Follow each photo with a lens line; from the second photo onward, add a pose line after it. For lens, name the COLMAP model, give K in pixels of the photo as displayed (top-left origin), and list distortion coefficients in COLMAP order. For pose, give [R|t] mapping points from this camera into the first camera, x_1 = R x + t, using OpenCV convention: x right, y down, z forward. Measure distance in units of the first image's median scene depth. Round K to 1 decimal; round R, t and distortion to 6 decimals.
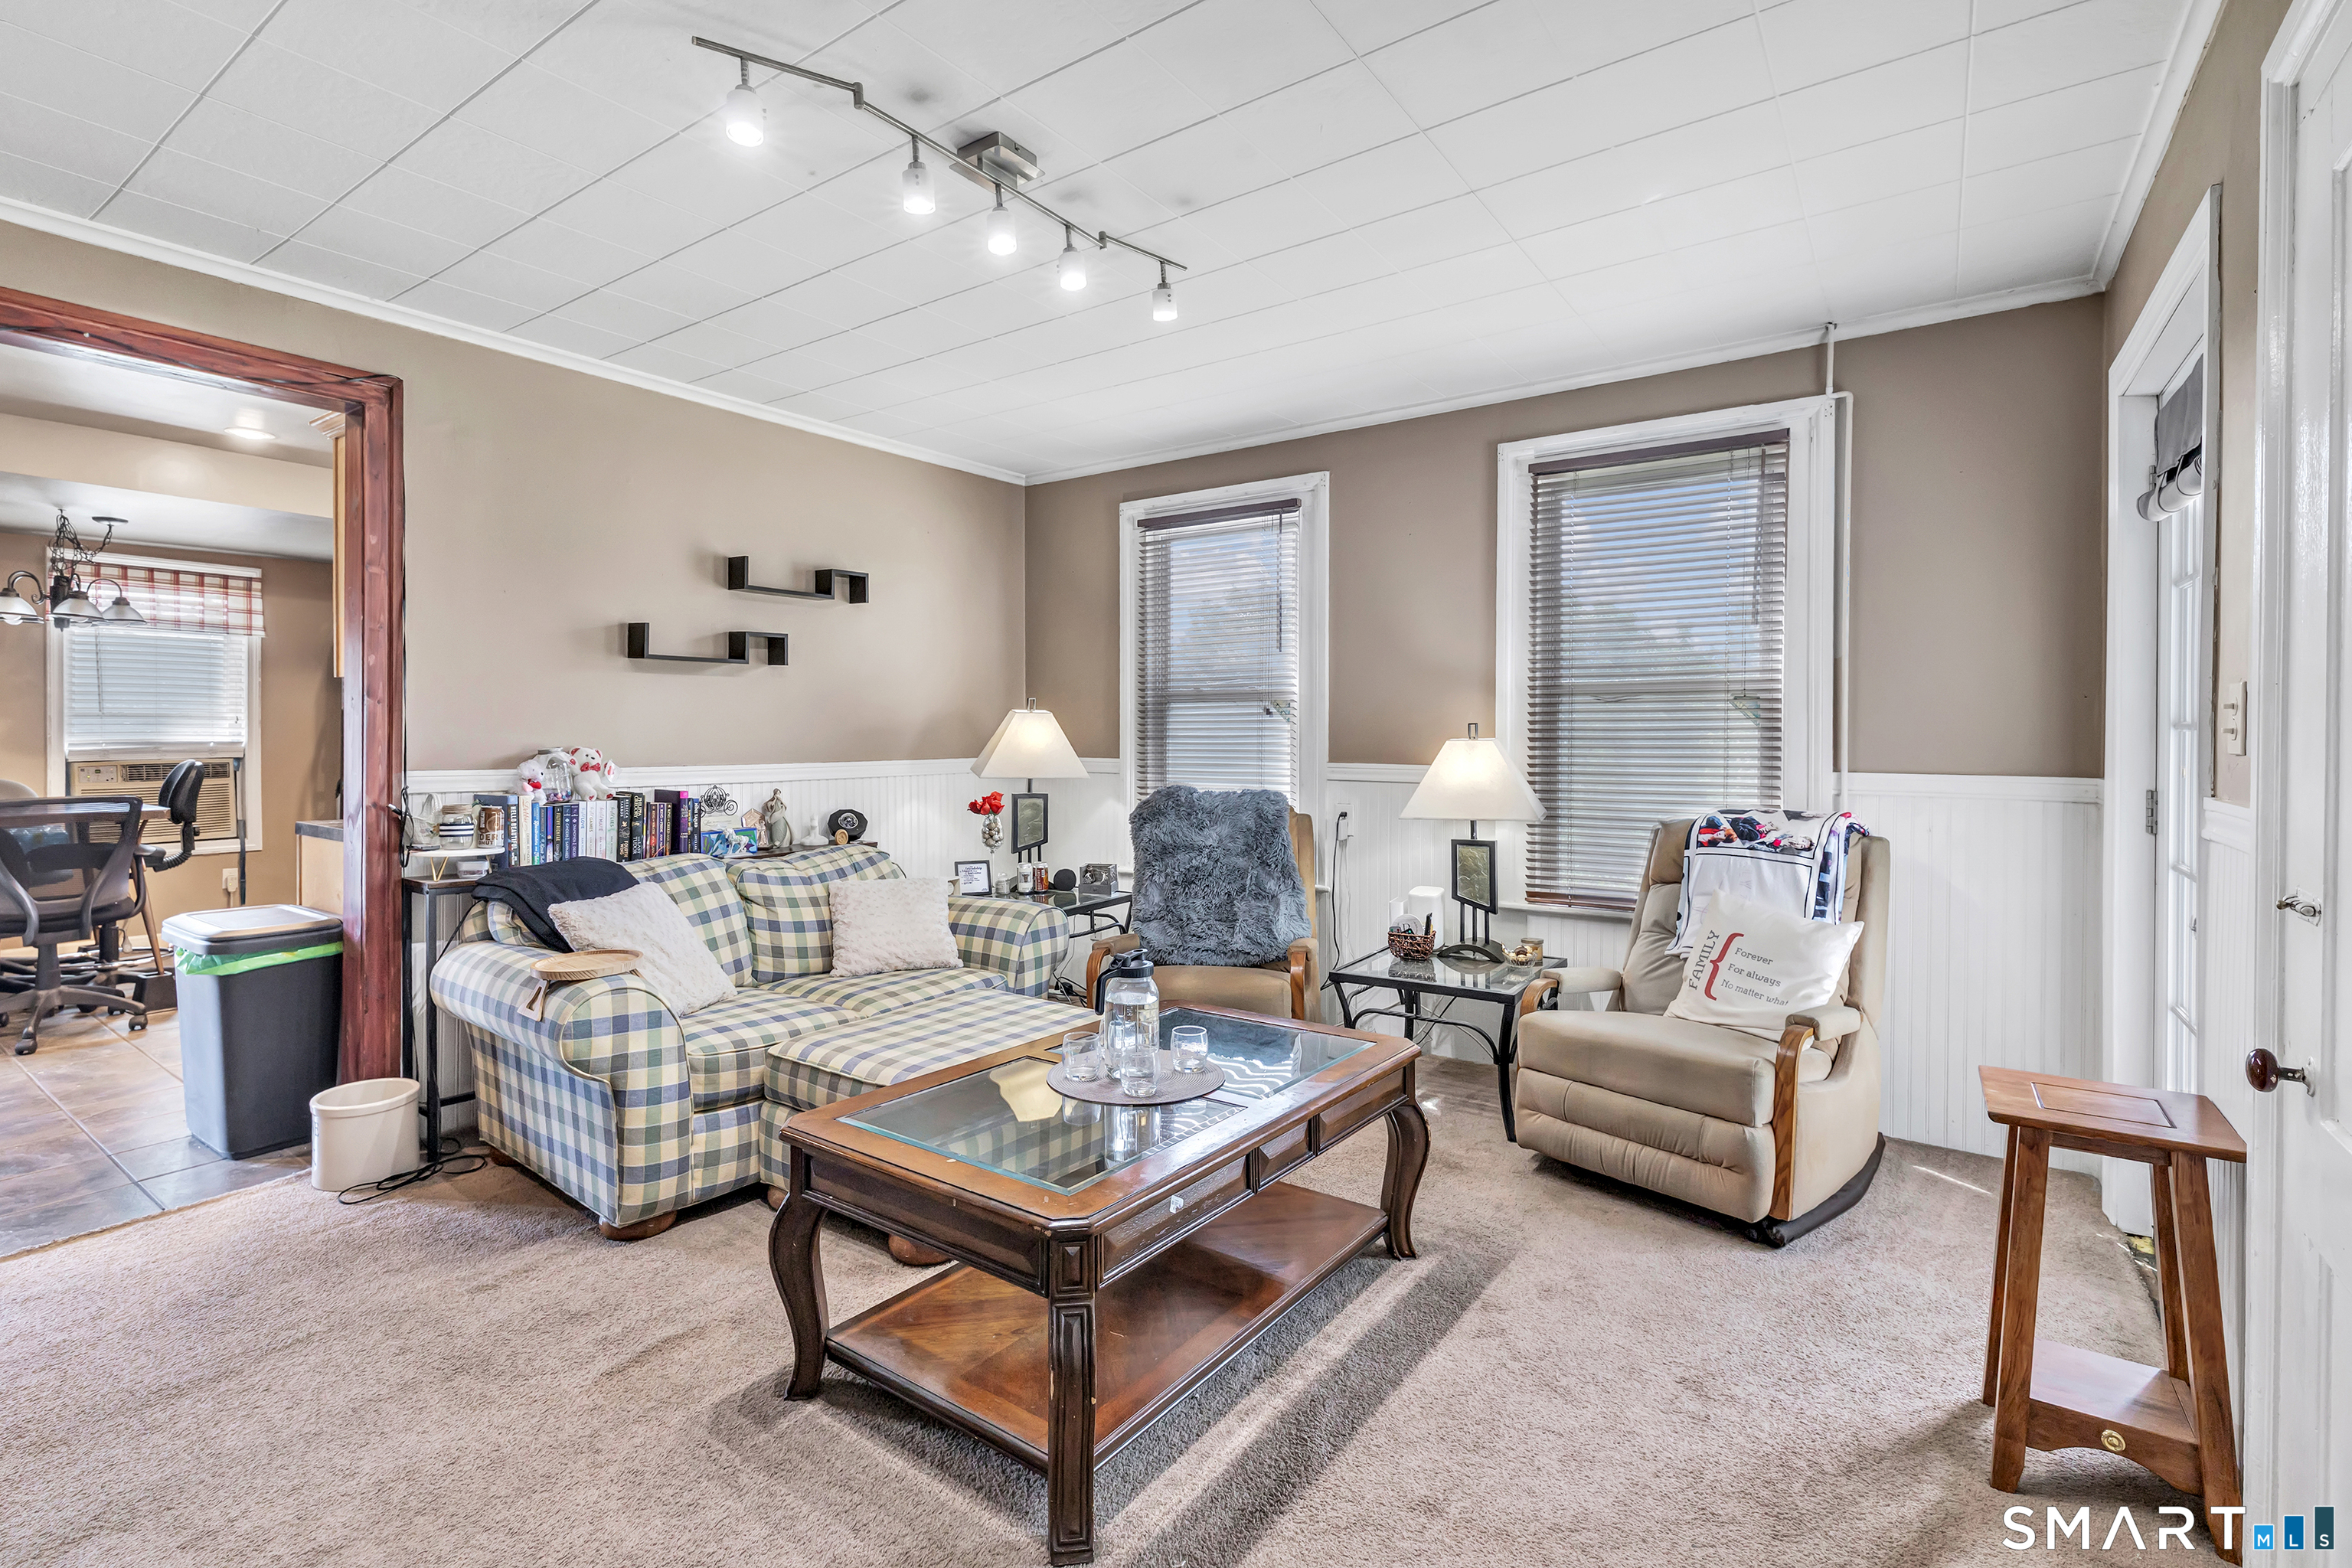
lens RADIAL K [[1058.2, 0, 1201.7], [0, 1058.2, 749.6], [0, 0, 1]] dist [-0.004154, 0.001173]
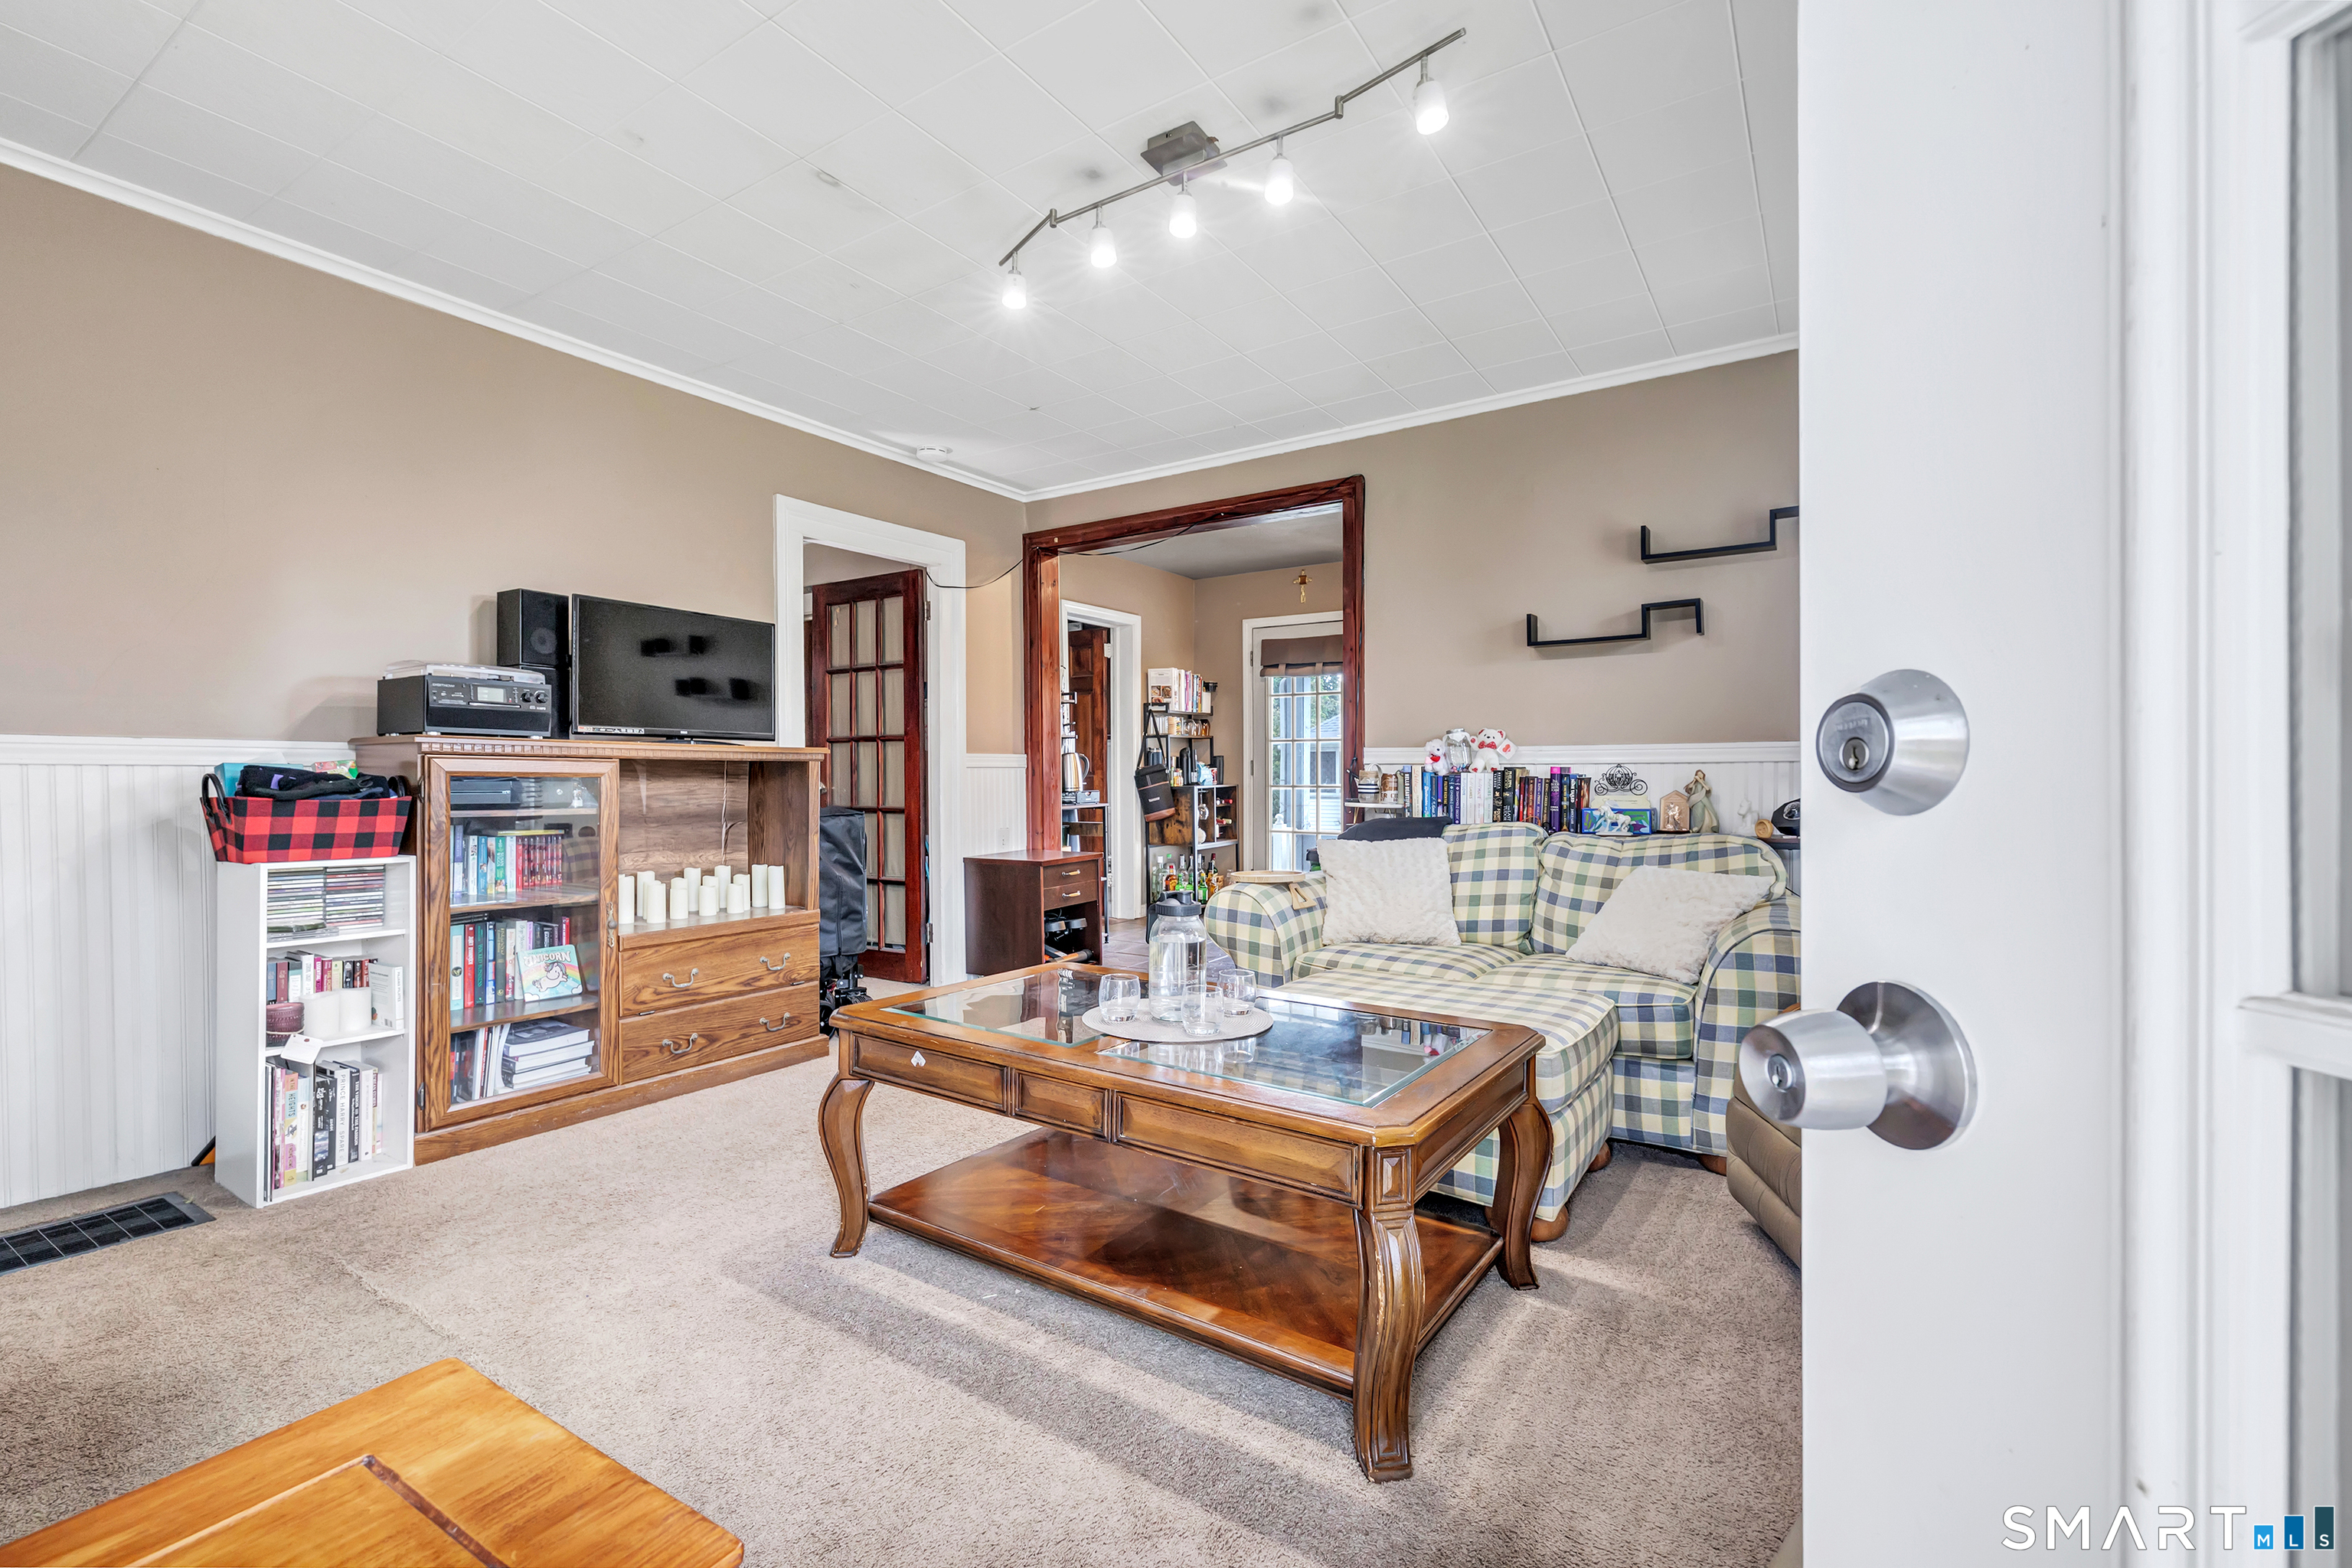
lens RADIAL K [[1058.2, 0, 1195.4], [0, 1058.2, 775.7], [0, 0, 1]] dist [-0.004154, 0.001173]
pose [[0.021834, -0.005657, -0.999746, 0.556317], [-0.013250, 0.999895, -0.005947, 0.058522], [0.999674, 0.013376, 0.021757, 0.618361]]
